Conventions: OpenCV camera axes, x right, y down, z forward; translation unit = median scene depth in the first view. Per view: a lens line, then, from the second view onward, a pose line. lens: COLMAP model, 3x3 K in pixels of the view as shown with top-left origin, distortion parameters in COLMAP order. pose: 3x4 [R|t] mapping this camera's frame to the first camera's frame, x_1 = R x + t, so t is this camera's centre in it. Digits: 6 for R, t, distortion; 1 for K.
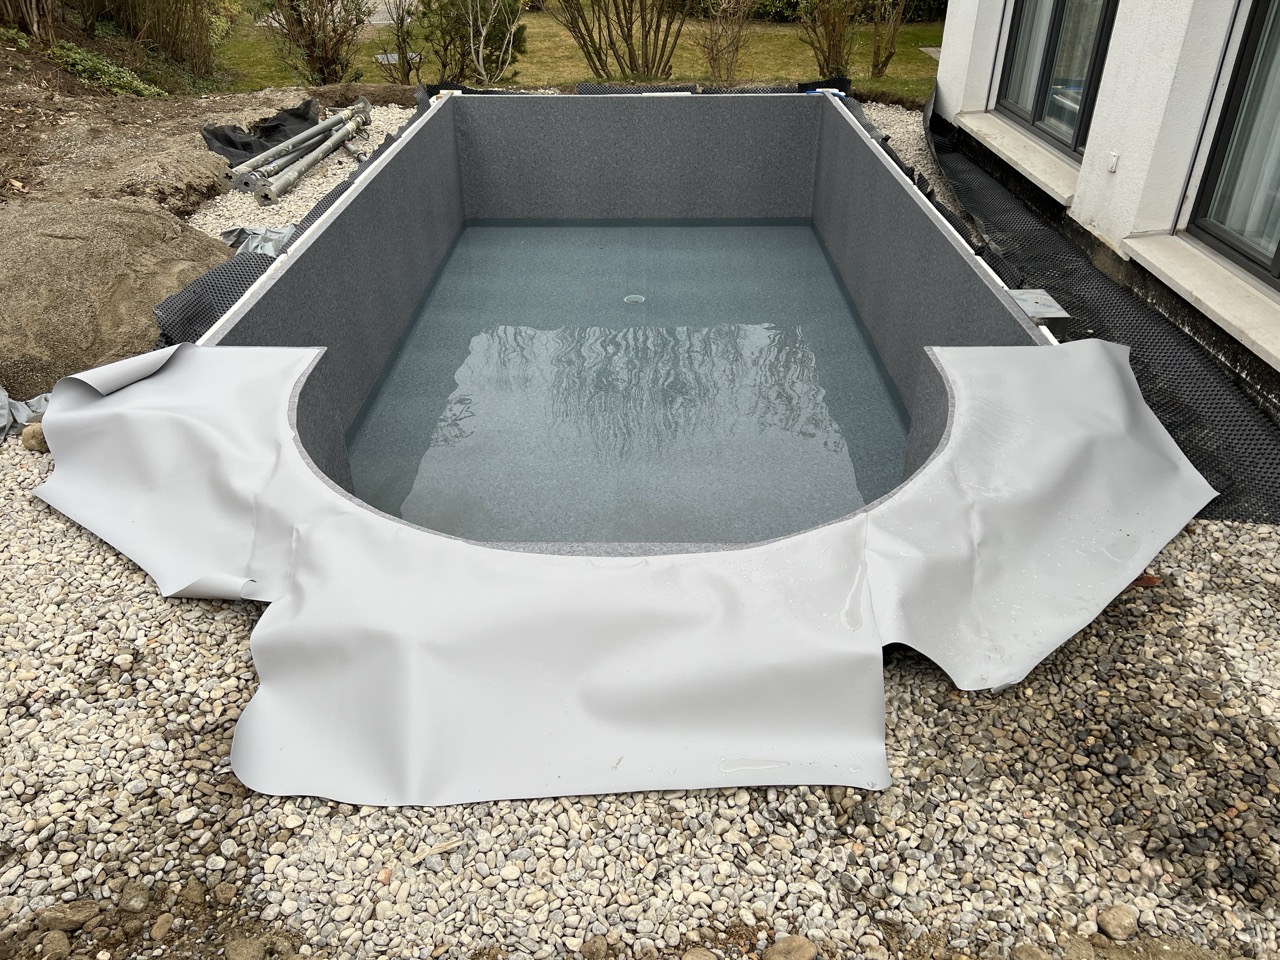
lens RADIAL K [[966.4, 0, 639.2], [0, 966.4, 479.8], [0, 0, 1]] dist [0.024752, -0.007570]
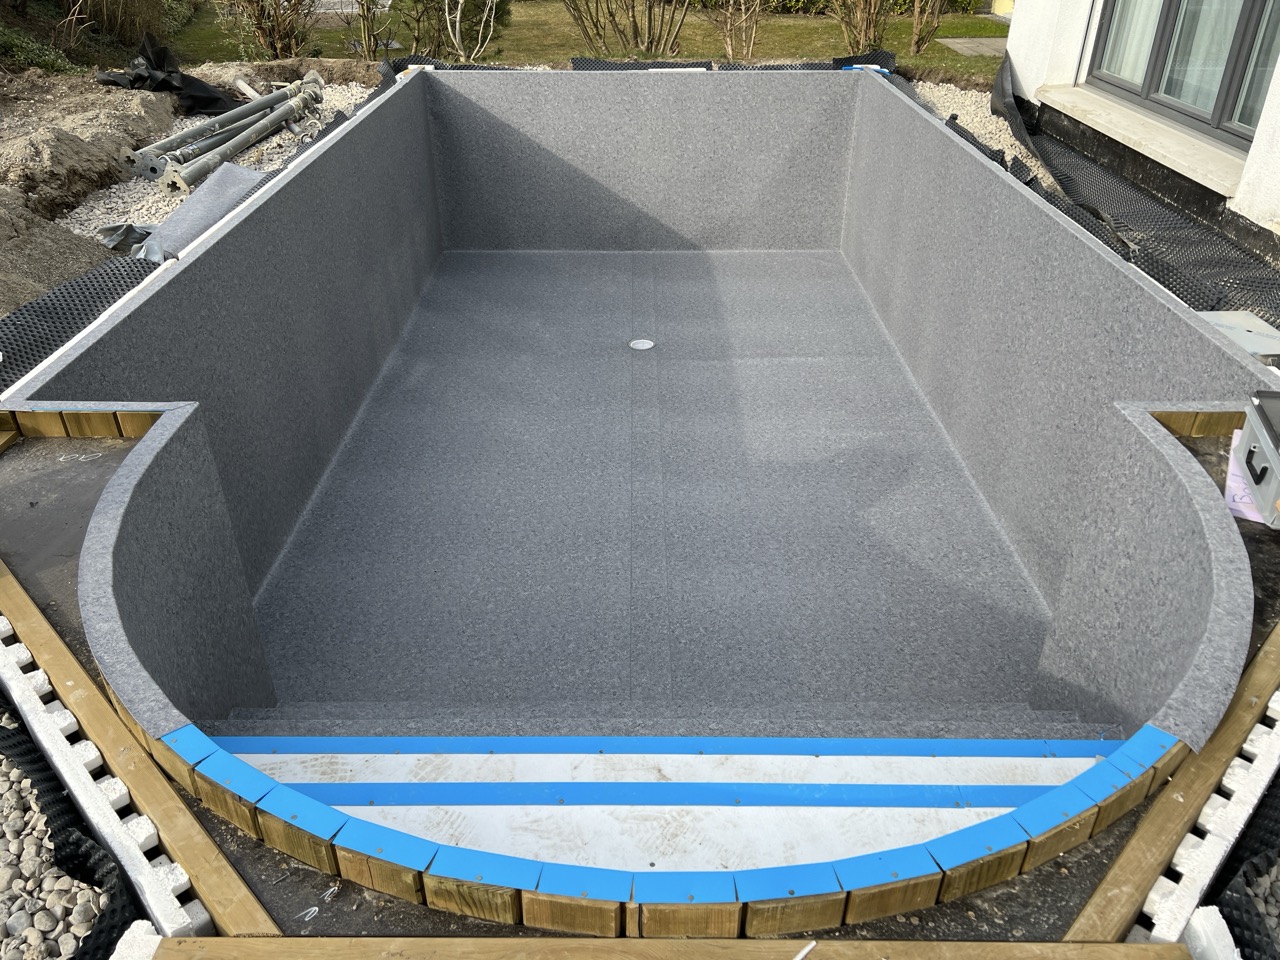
lens RADIAL K [[957.8, 0, 639.0], [0, 957.8, 491.5], [0, 0, 1]] dist [0.037303, -0.034707]
pose [[0.999931, -0.001469, 0.011652, -0.016527], [0.001383, 0.999972, 0.007422, -0.039809], [-0.011663, -0.007405, 0.999905, 0.170668]]
